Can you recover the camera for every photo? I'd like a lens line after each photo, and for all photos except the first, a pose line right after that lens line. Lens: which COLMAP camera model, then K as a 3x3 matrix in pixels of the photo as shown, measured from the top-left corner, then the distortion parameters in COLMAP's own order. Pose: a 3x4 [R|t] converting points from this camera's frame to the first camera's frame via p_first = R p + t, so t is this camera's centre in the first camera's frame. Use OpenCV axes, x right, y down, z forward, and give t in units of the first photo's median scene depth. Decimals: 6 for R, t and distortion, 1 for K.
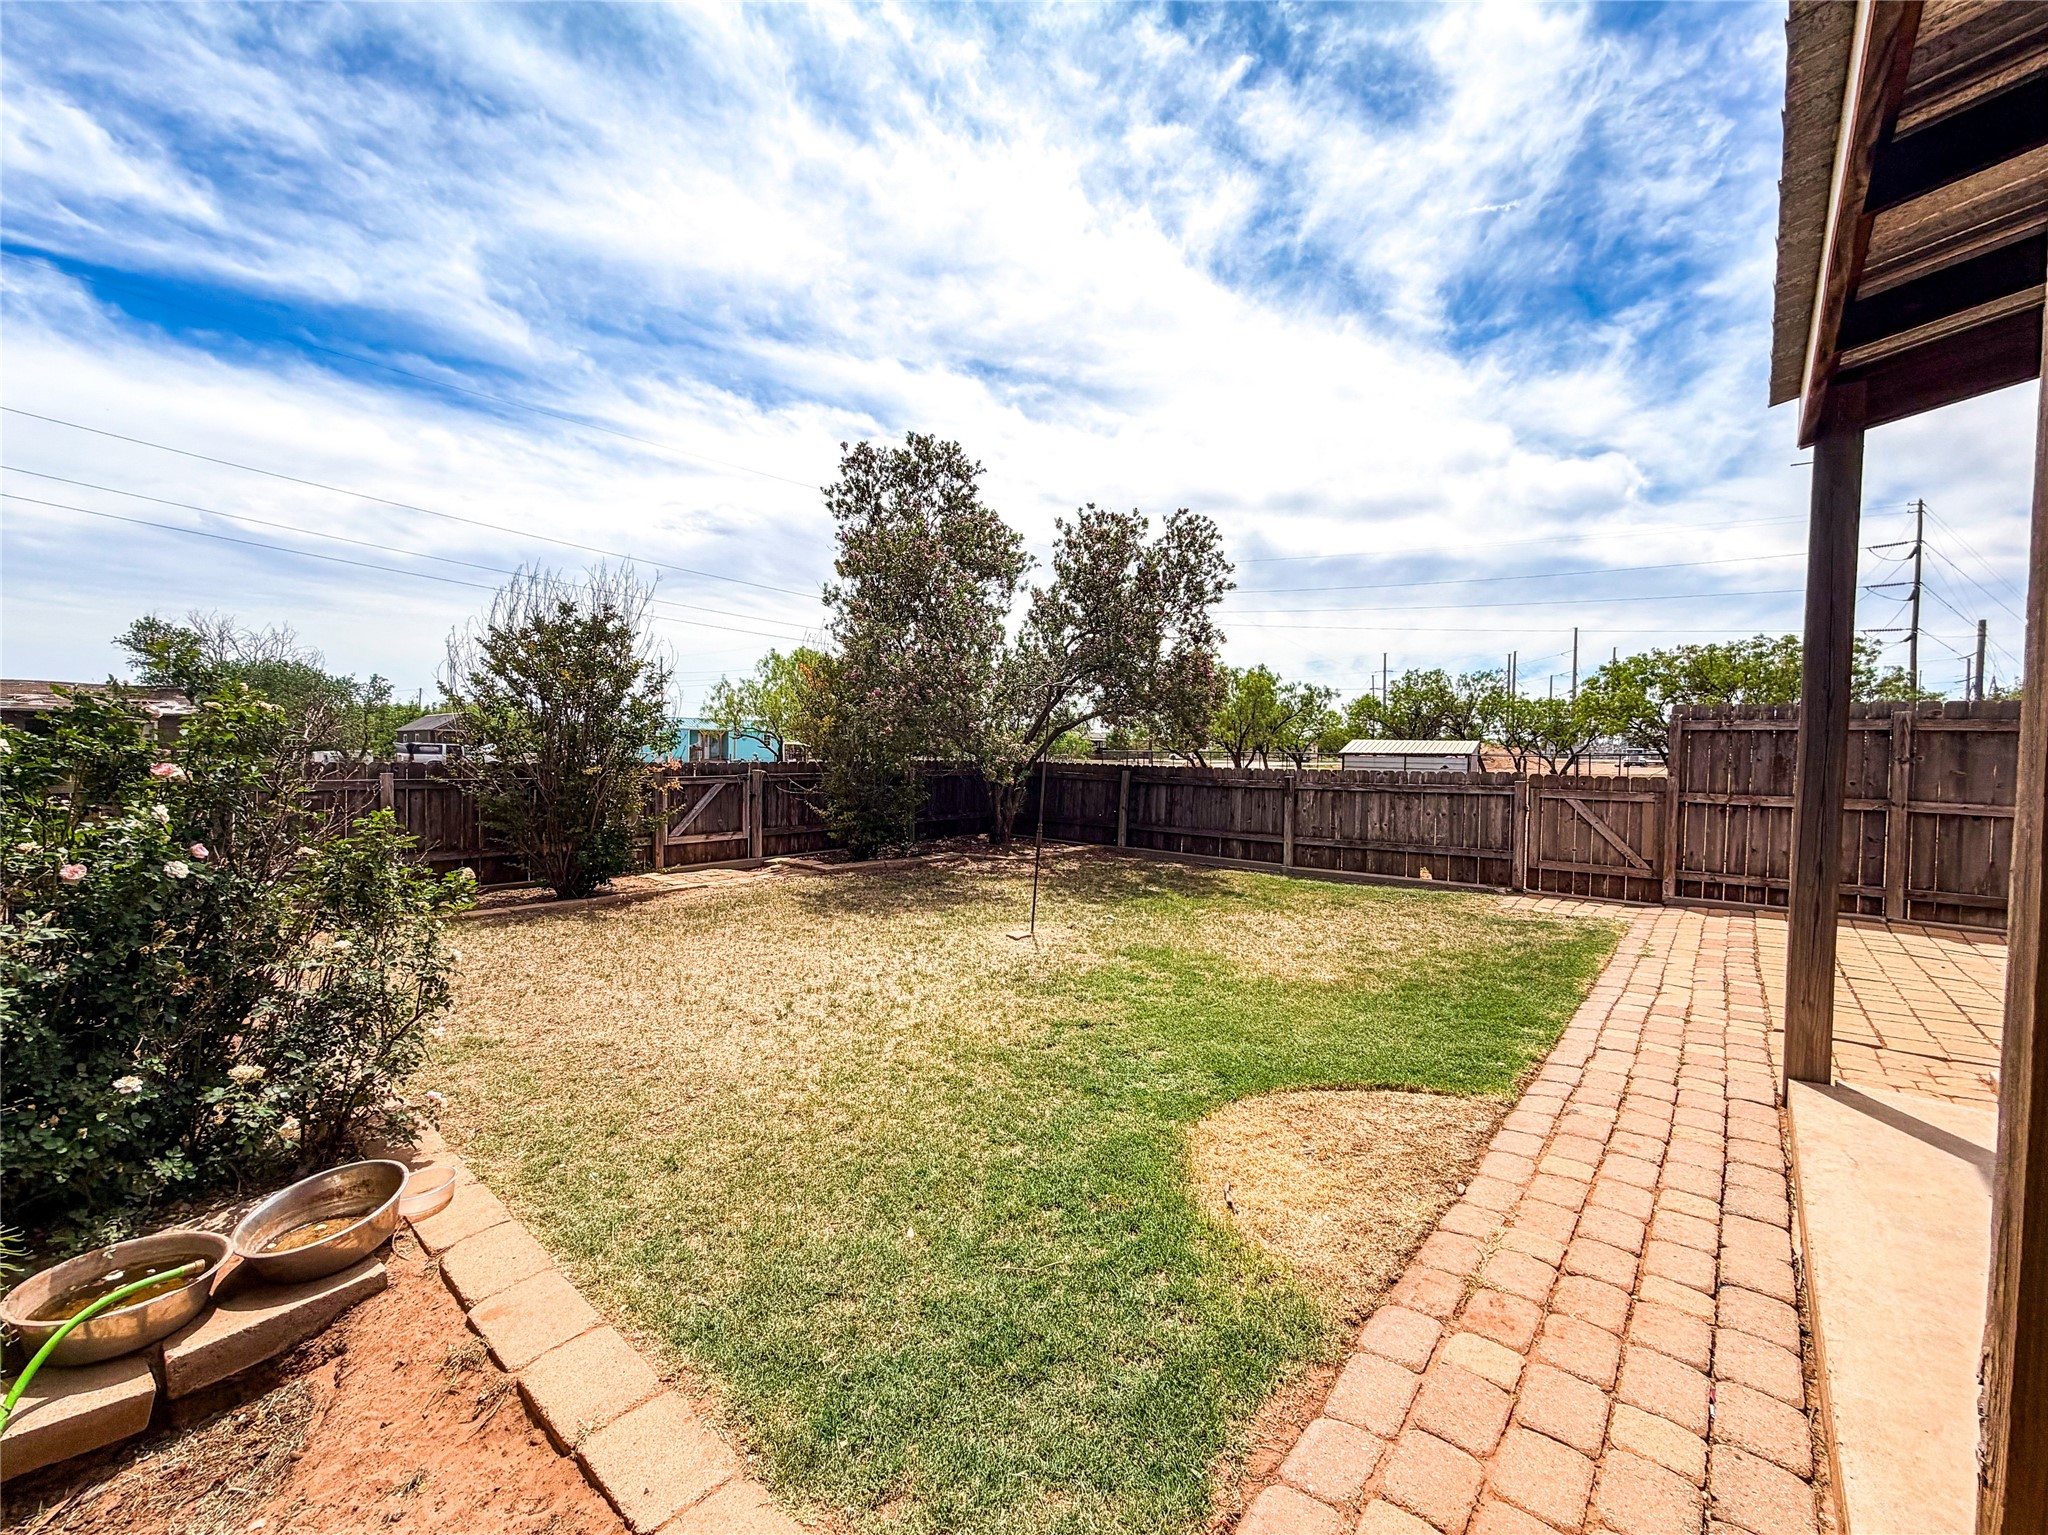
lens RADIAL K [[841.2, 0, 1016.9], [0, 841.2, 767.8], [0, 0, 1]] dist [-0.000243, -0.000138]
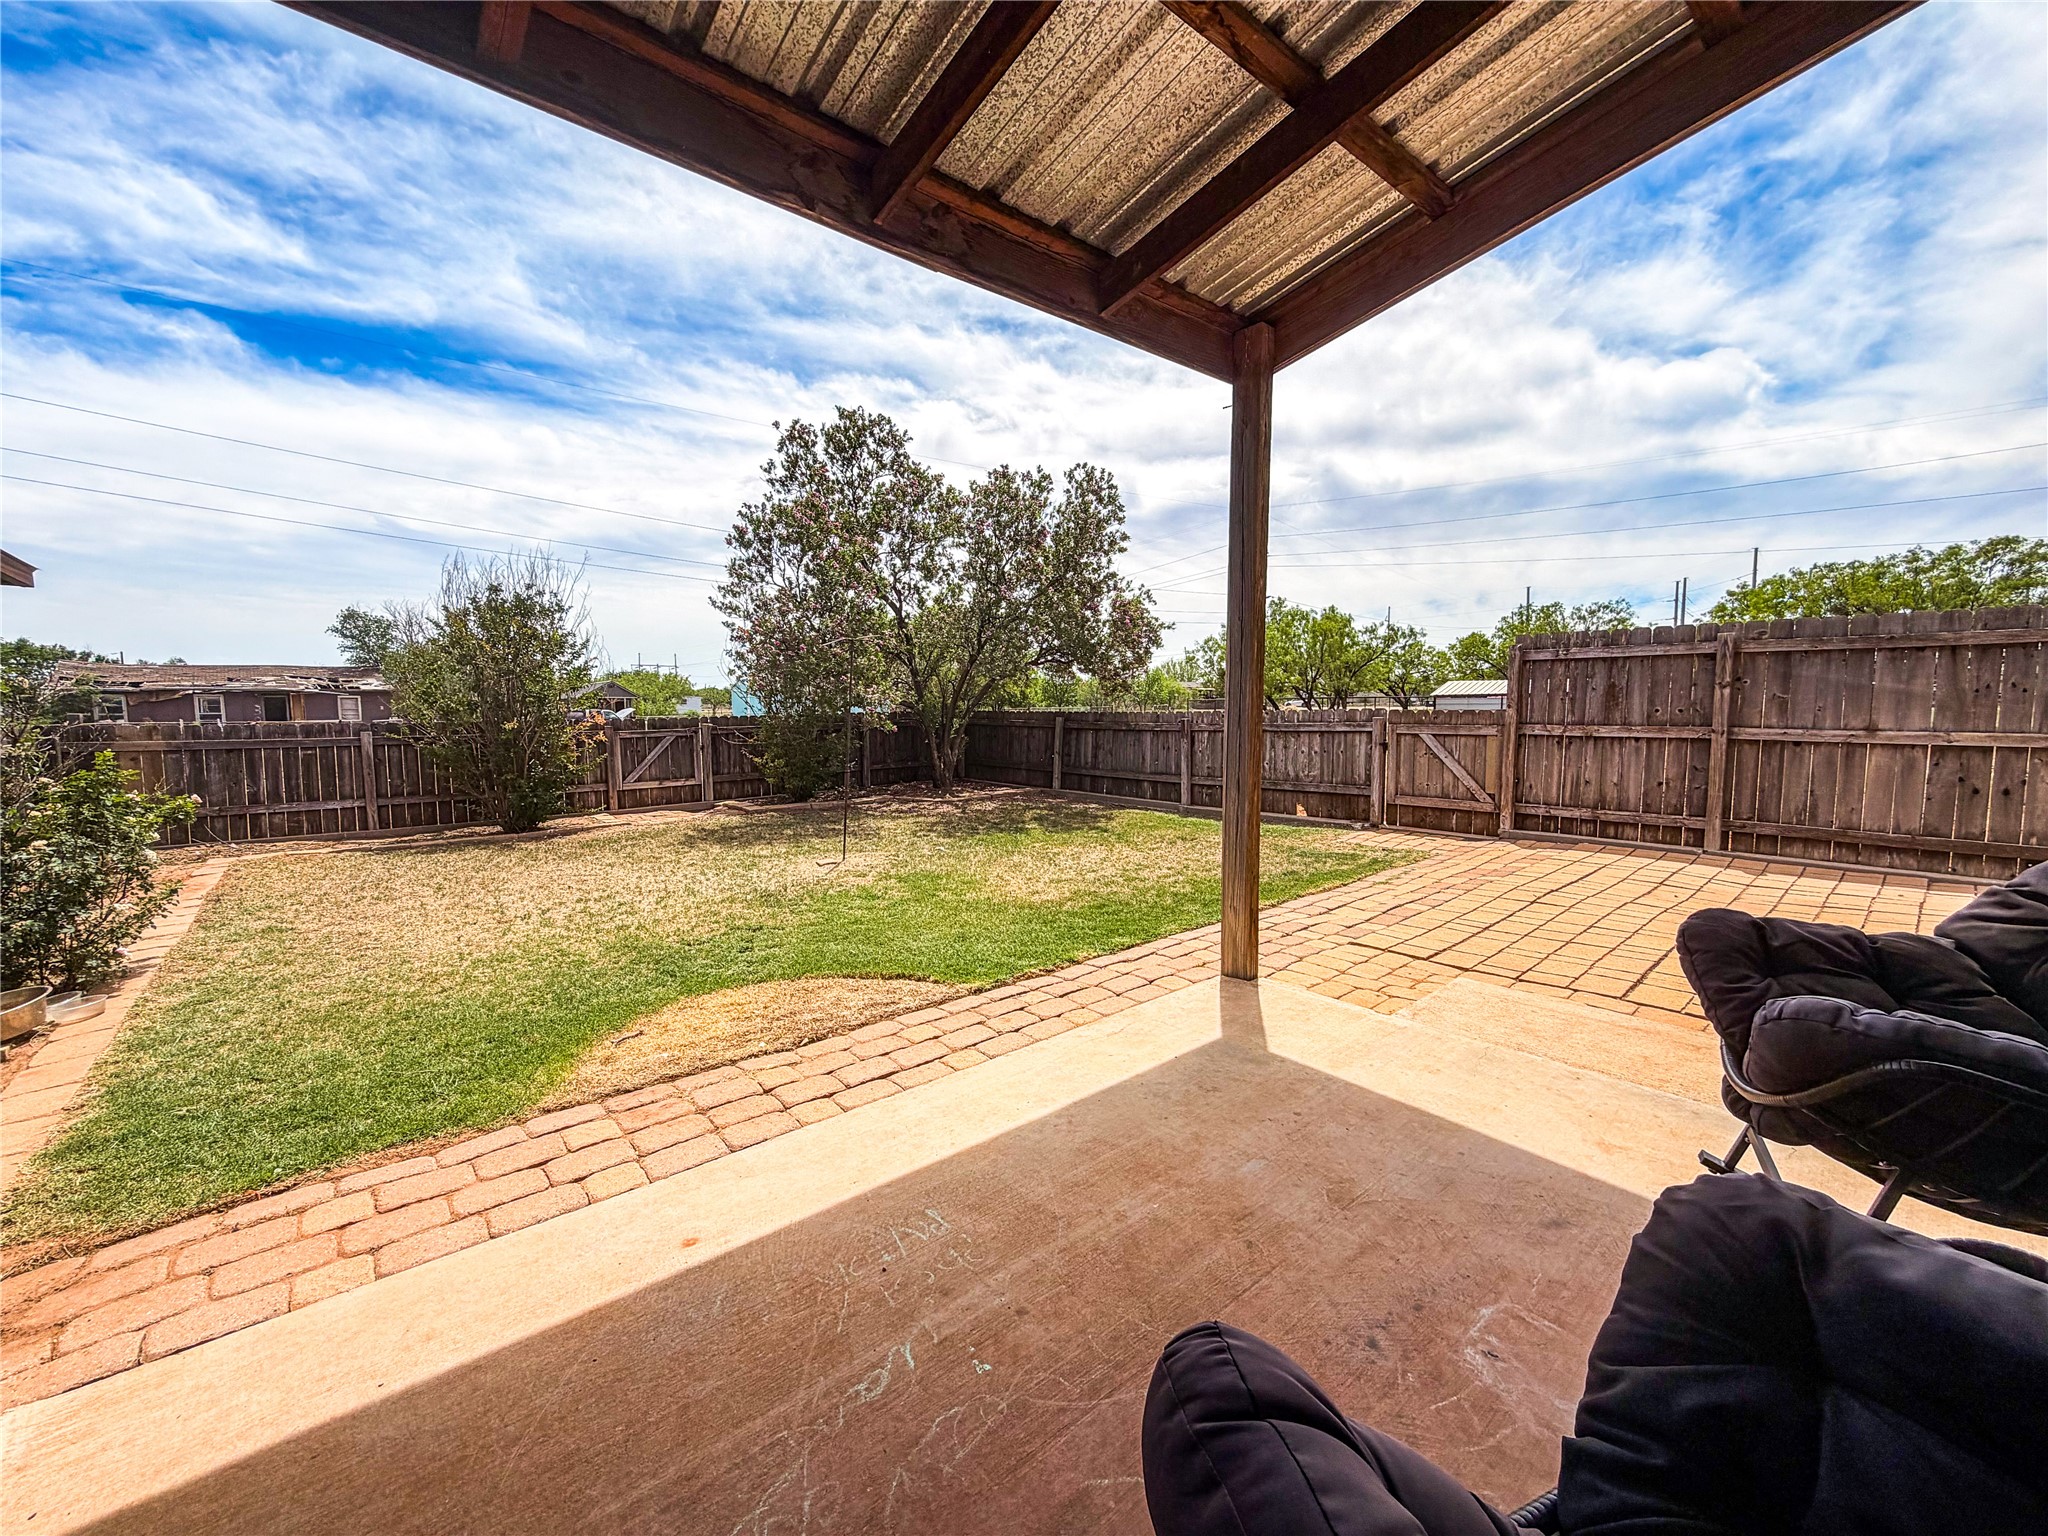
lens RADIAL K [[821.6, 0, 1020.7], [0, 821.6, 781.8], [0, 0, 1]] dist [0.000847, 0.000230]
pose [[0.987372, -0.011424, -0.158009, 0.178194], [0.023035, 0.997149, 0.071850, 0.006666], [0.156738, -0.074582, 0.984820, -0.019526]]
